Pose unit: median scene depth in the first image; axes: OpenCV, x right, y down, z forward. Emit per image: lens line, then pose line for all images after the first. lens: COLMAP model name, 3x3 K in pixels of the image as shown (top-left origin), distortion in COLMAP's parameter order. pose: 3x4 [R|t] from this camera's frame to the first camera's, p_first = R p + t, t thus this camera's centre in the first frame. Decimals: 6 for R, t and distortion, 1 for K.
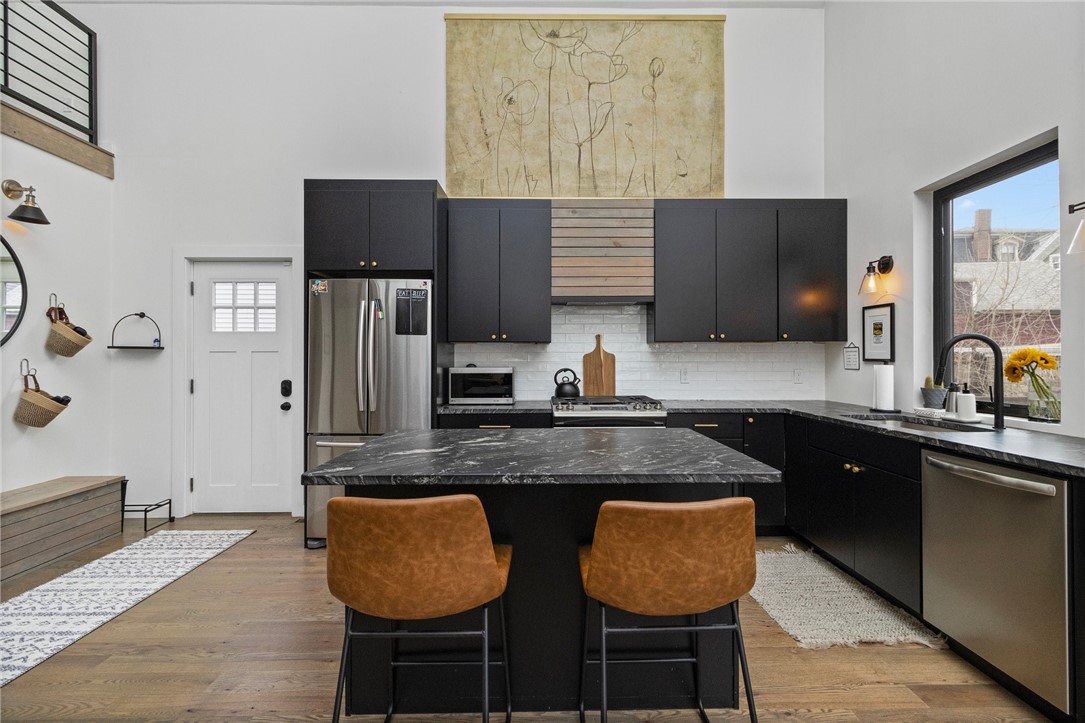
lens RADIAL K [[502.3, 0, 549.6], [0, 502.3, 357.2], [0, 0, 1]] dist [0.001108, -0.000169]
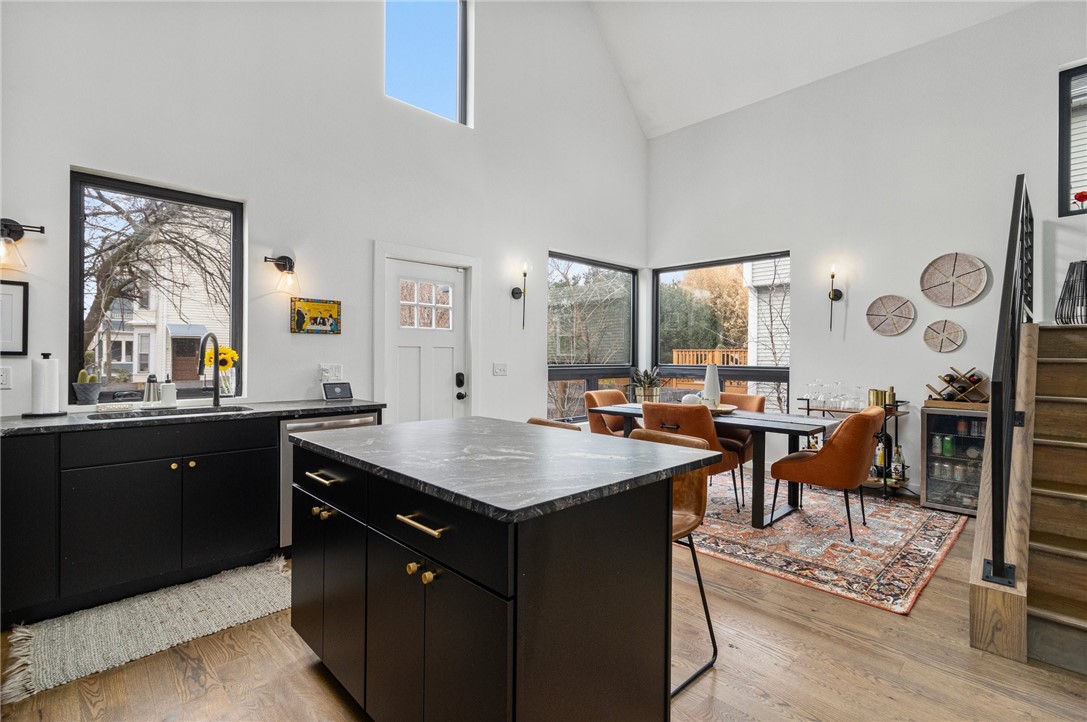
lens RADIAL K [[503.6, 0, 546.9], [0, 503.6, 359.1], [0, 0, 1]] dist [0.001639, 0.000055]
pose [[-0.686907, -0.005998, 0.726720, -0.404405], [-0.006891, 0.999975, 0.001739, 0.006770], [-0.726712, -0.003813, -0.686931, 0.798803]]
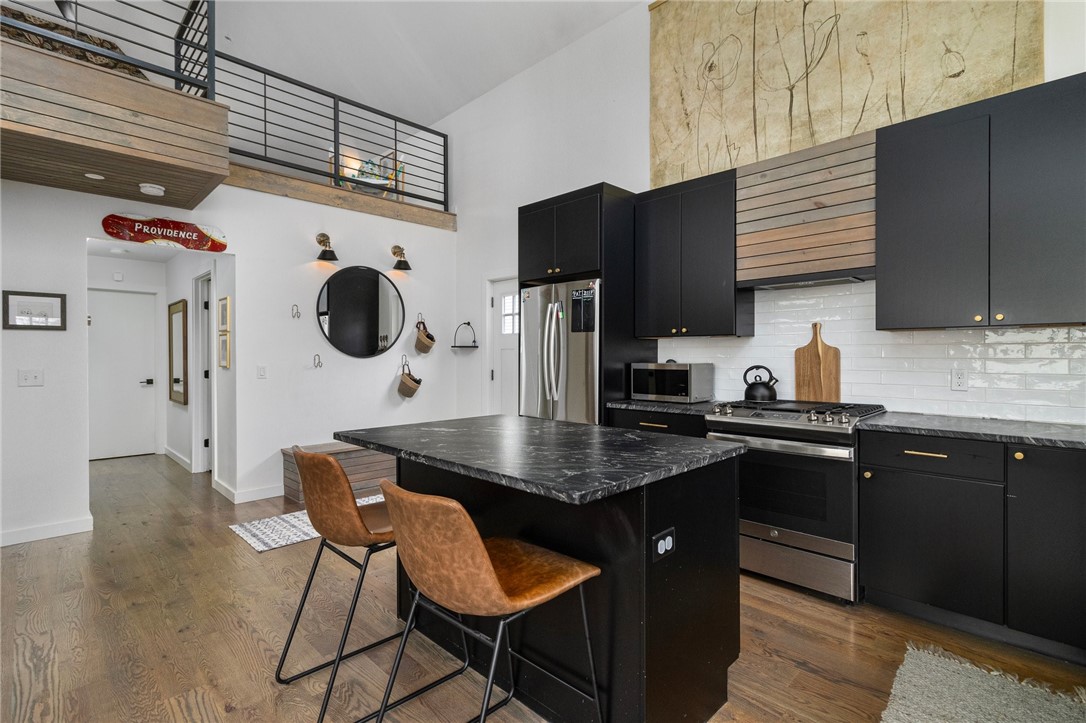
lens RADIAL K [[511.4, 0, 542.5], [0, 511.4, 358.8], [0, 0, 1]] dist [0.000820, 0.000123]
pose [[0.695530, 0.005506, -0.718476, 0.387113], [0.002683, 0.999944, 0.010261, 0.001305], [0.718492, -0.009065, 0.695476, 0.146931]]
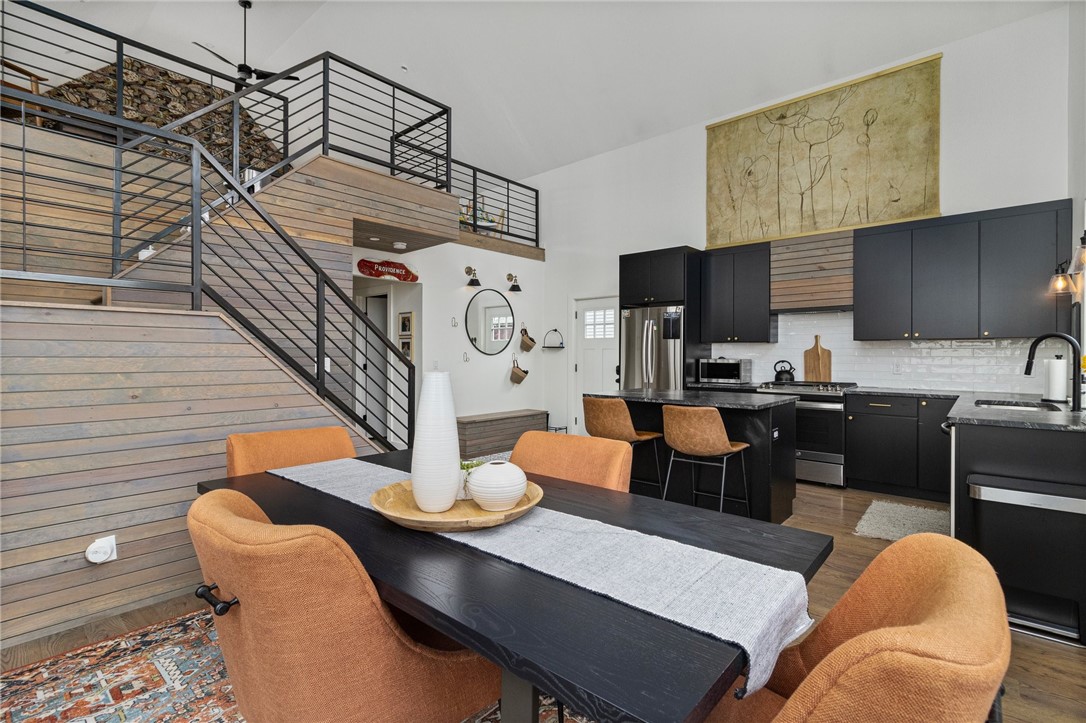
lens RADIAL K [[501.1, 0, 544.0], [0, 501.1, 355.6], [0, 0, 1]] dist [-0.002433, -0.000450]
pose [[0.736982, 0.005844, -0.675887, 0.473907], [-0.001748, 0.999976, 0.006741, 0.000547], [0.675910, -0.003787, 0.736974, -0.465380]]
